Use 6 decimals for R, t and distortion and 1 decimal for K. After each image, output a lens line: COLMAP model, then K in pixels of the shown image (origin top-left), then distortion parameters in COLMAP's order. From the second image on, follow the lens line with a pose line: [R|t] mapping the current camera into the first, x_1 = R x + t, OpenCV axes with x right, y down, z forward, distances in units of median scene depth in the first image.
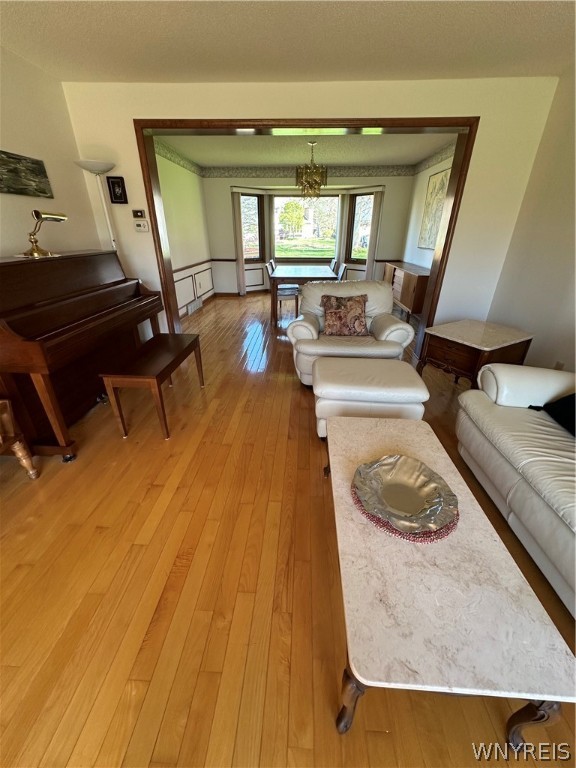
lens RADIAL K [[305.8, 0, 287.0], [0, 305.8, 384.1], [0, 0, 1]] dist [-0.001680, 0.001044]
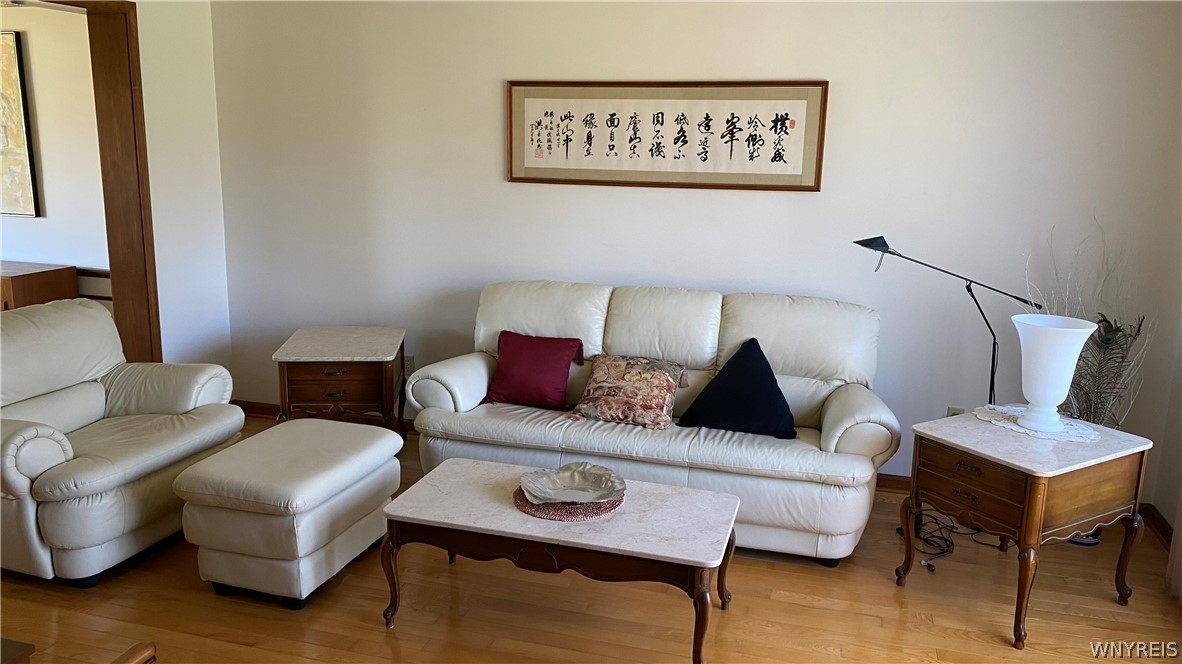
lens RADIAL K [[856.3, 0, 594.5], [0, 856.3, 329.2], [0, 0, 1]] dist [0.007298, 0.001089]
pose [[0.263422, -0.219749, 0.939318, -0.698273], [0.422144, 0.901789, 0.092584, -0.106096], [-0.867412, 0.372139, 0.330317, -0.033097]]
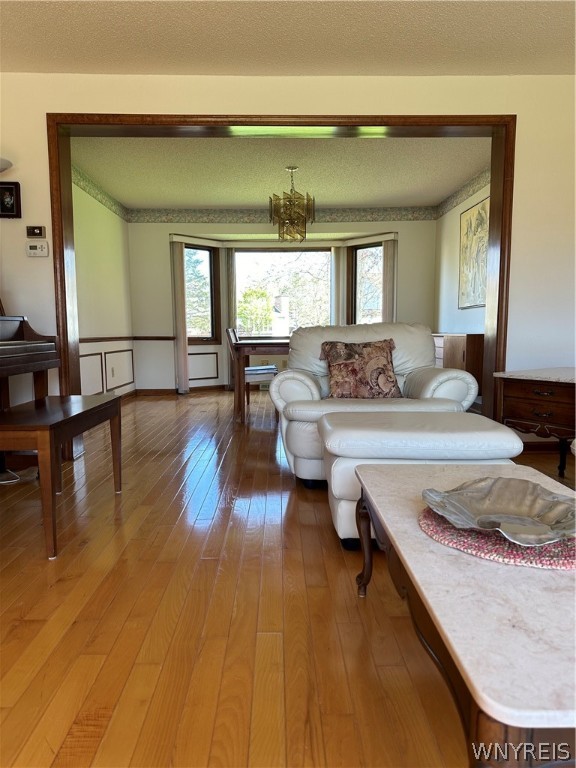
lens RADIAL K [[534.5, 0, 282.7], [0, 534.5, 382.1], [0, 0, 1]] dist [0.046795, -0.039294]
pose [[0.998007, -0.017930, 0.060495, -0.034987], [0.037884, 0.937001, -0.347267, 0.167031], [-0.050457, 0.348867, 0.935813, 0.005748]]
